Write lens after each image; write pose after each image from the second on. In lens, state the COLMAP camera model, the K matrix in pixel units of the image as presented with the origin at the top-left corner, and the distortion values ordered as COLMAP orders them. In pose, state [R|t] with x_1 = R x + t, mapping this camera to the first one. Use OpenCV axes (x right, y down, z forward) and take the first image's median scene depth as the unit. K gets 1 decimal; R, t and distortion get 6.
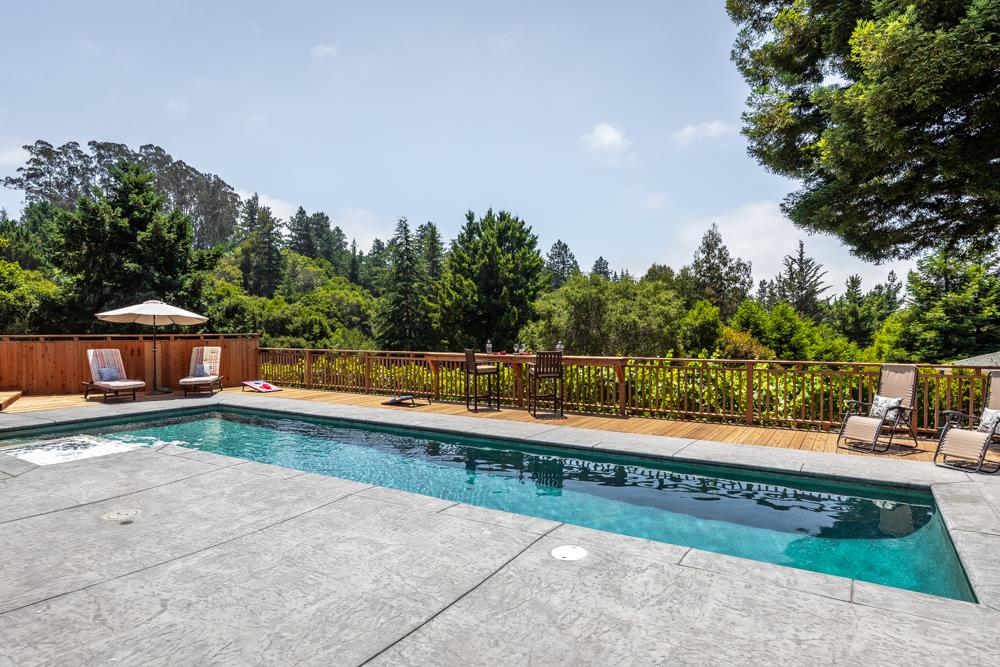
lens RADIAL K [[580.2, 0, 486.9], [0, 580.2, 342.4], [0, 0, 1]] dist [-0.002159, -0.000518]
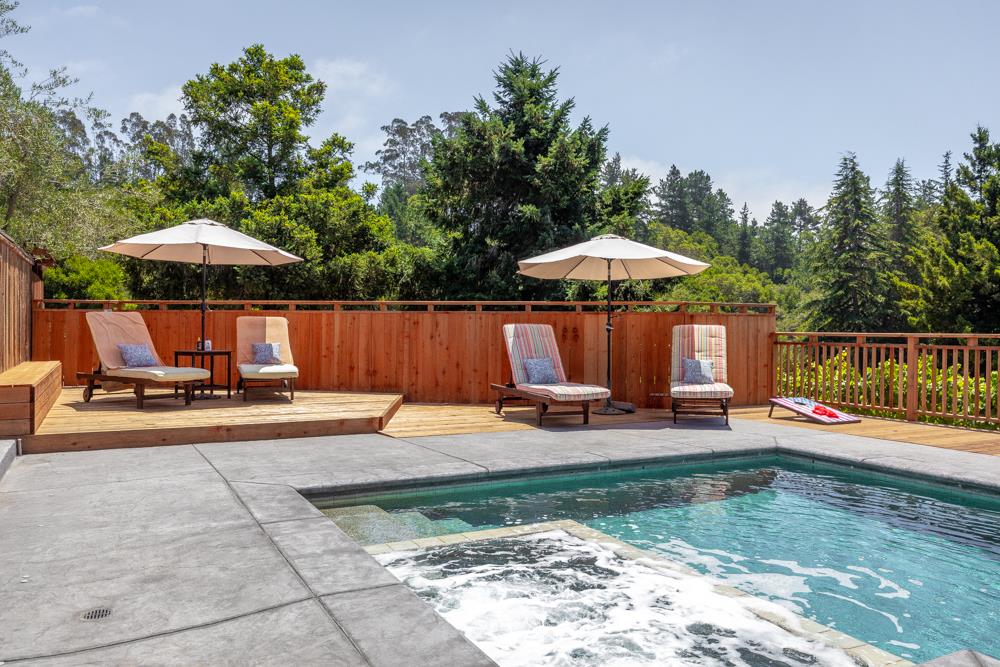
lens RADIAL K [[761.4, 0, 500.0], [0, 761.4, 333.5], [0, 0, 1]] dist [-0.001477, 0.000202]
pose [[0.872001, 0.012262, -0.489351, -0.074669], [-0.021938, 0.999661, -0.014043, 0.006779], [0.489013, 0.022981, 0.871974, 0.082022]]
